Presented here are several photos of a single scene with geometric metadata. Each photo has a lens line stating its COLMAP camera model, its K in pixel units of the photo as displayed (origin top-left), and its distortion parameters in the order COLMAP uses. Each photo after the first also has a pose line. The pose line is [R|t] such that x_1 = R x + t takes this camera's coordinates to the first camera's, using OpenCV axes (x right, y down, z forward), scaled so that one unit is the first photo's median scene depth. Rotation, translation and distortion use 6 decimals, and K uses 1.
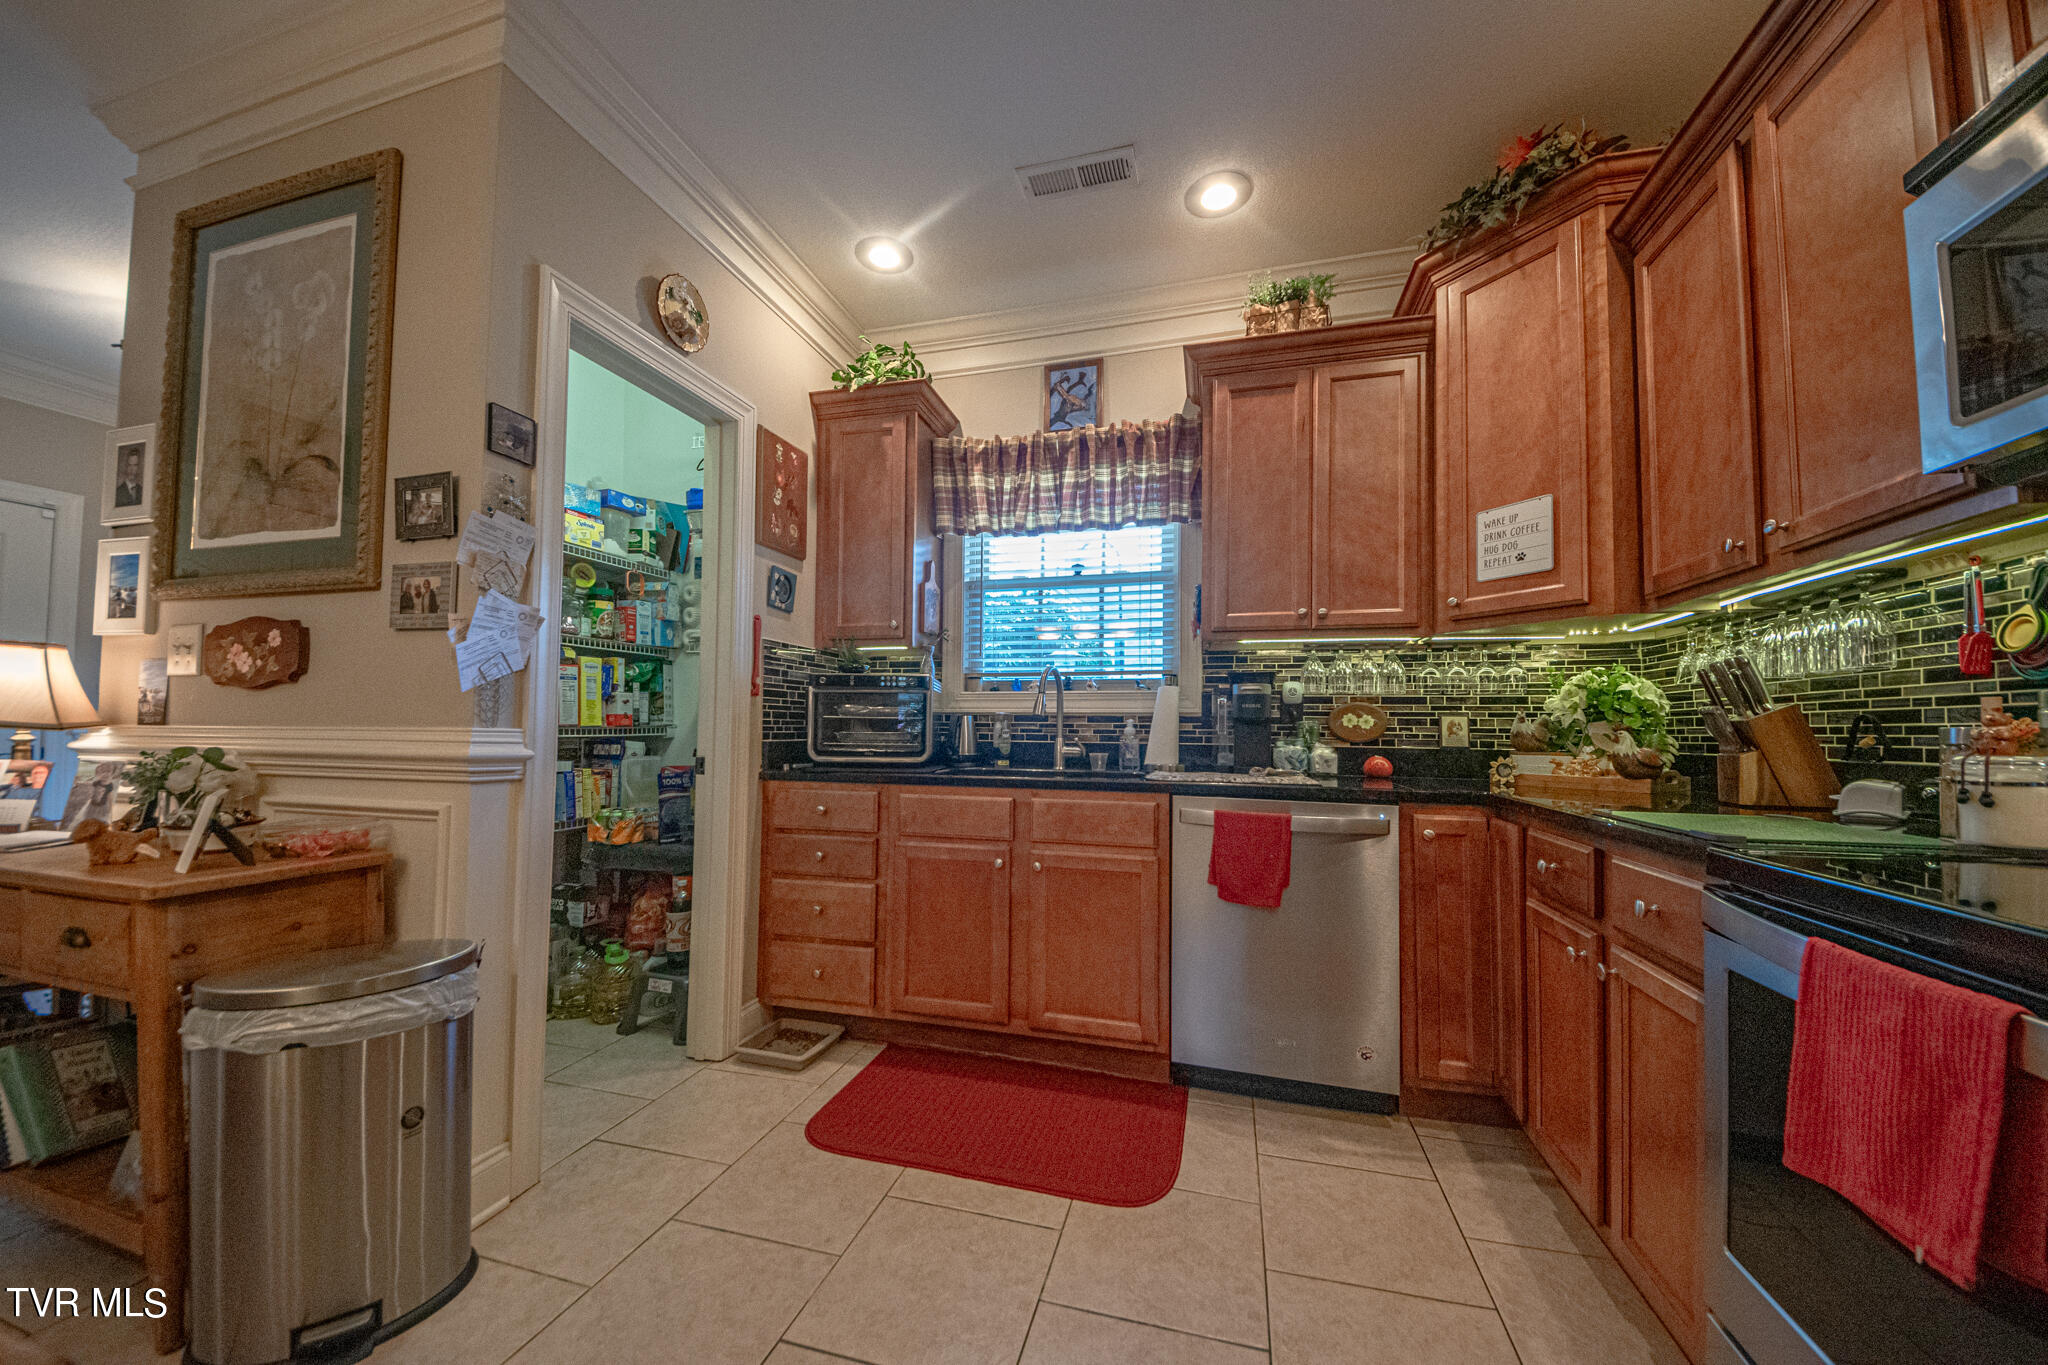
lens RADIAL K [[733.9, 0, 1021.0], [0, 733.9, 705.3], [0, 0, 1]] dist [-0.004154, -0.000460]
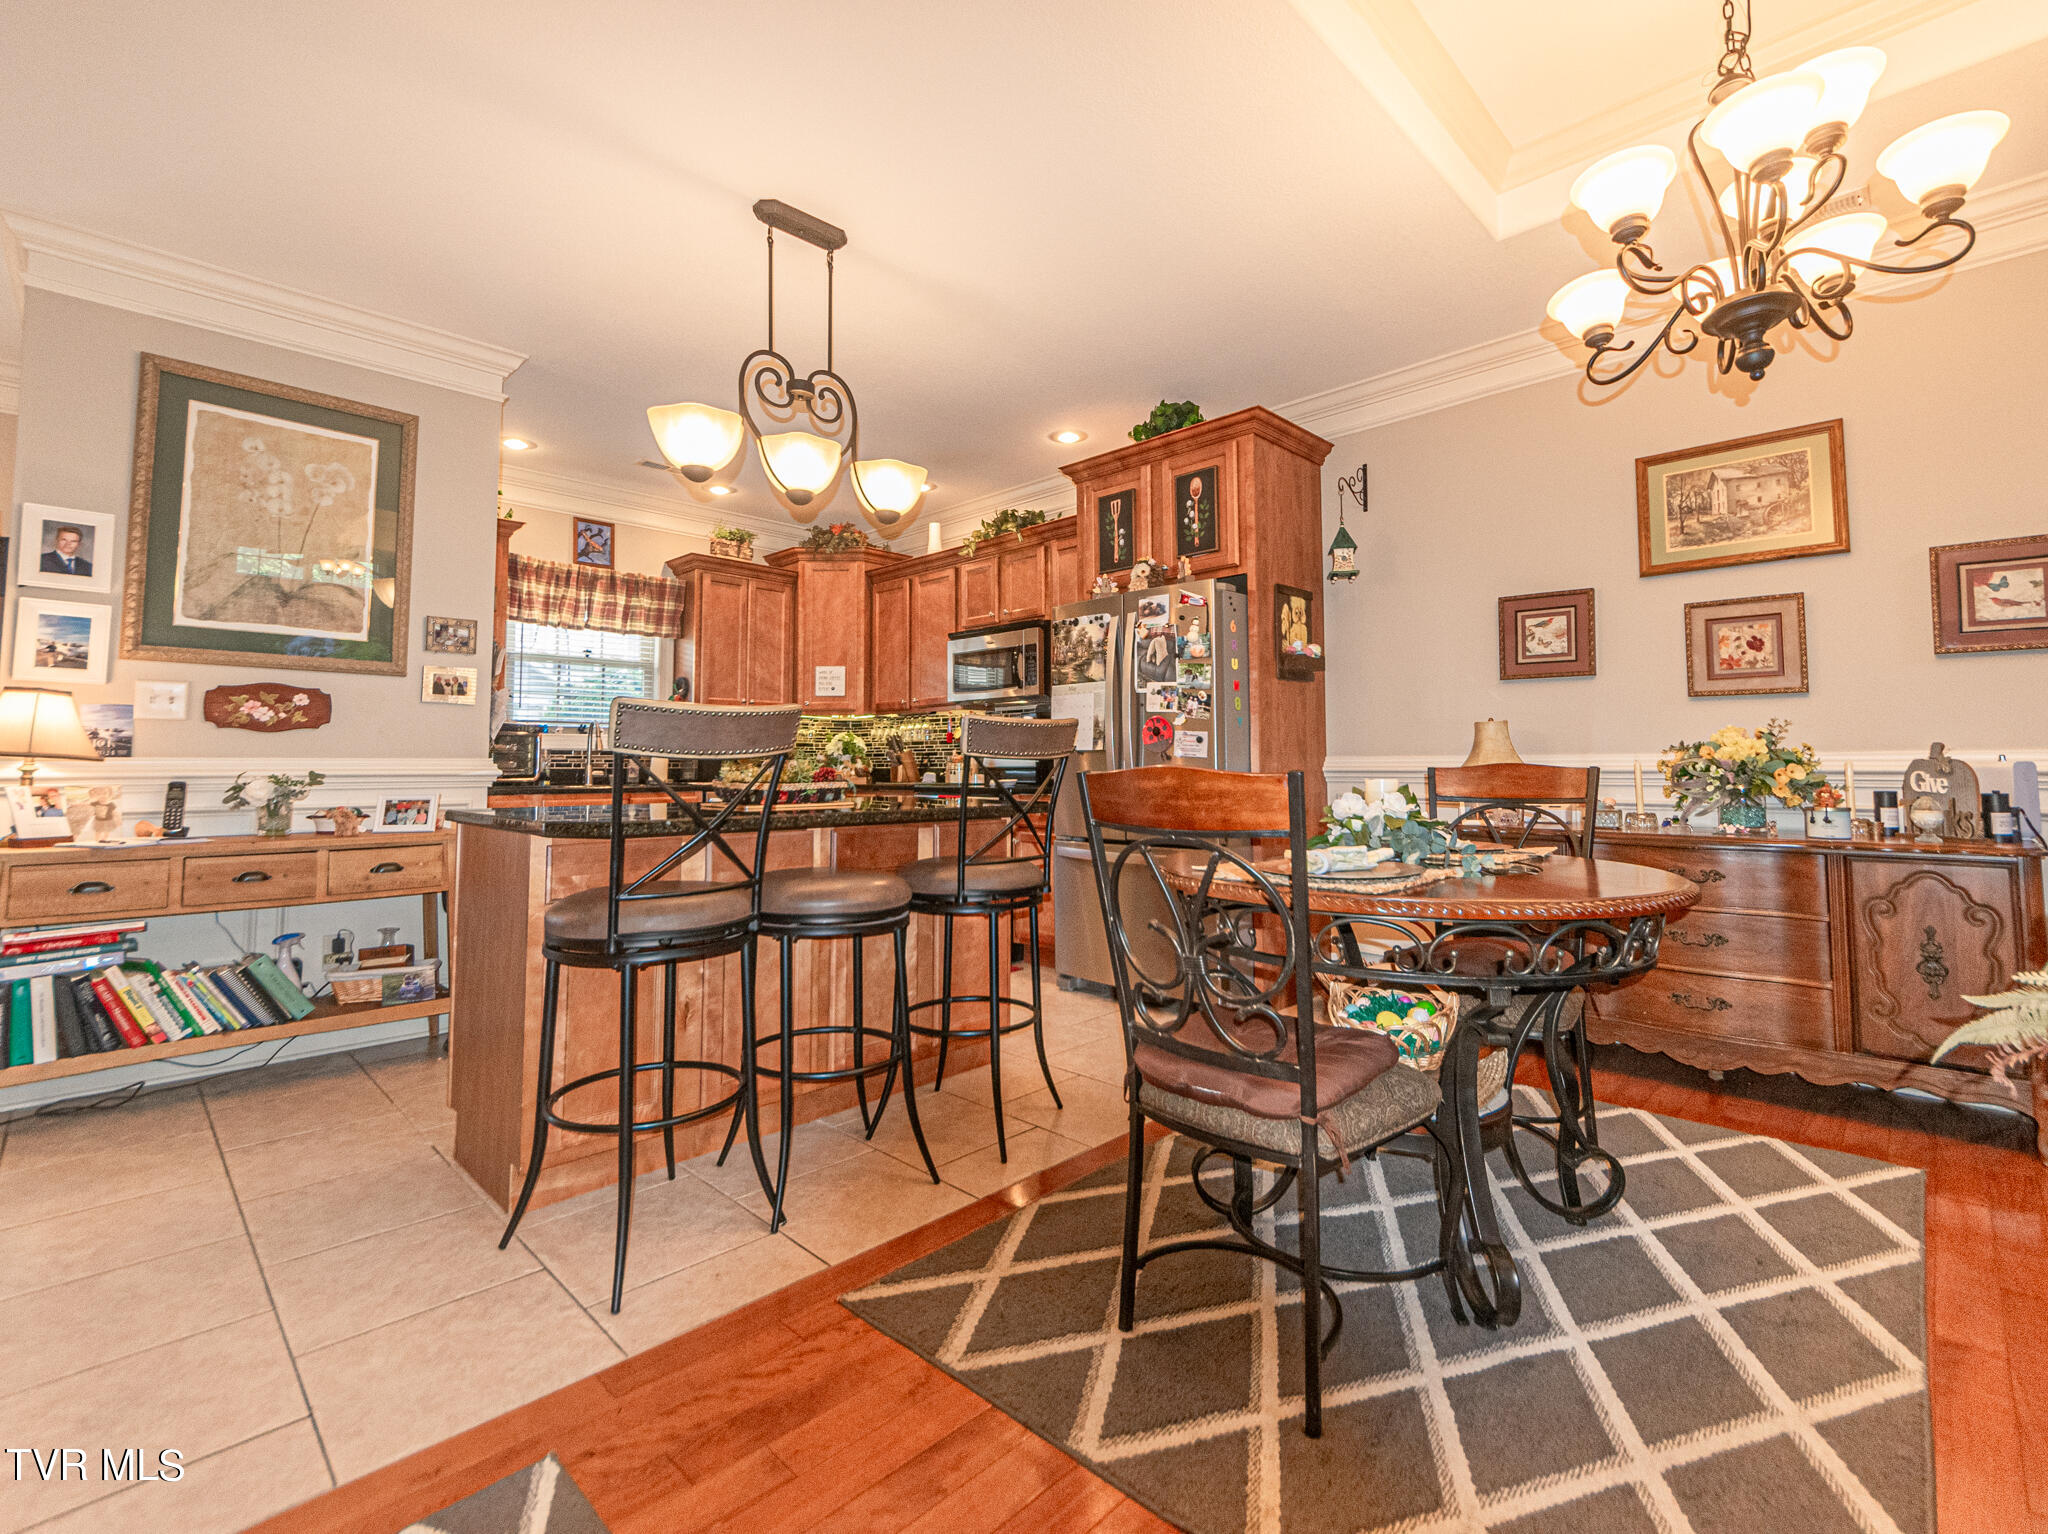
lens RADIAL K [[912.1, 0, 1029.1], [0, 912.1, 708.1], [0, 0, 1]] dist [-0.009537, -0.002590]
pose [[0.486307, 0.044903, 0.872633, -1.388406], [-0.022715, 0.998991, -0.038747, -0.025887], [-0.873493, -0.000979, 0.486837, -0.889141]]
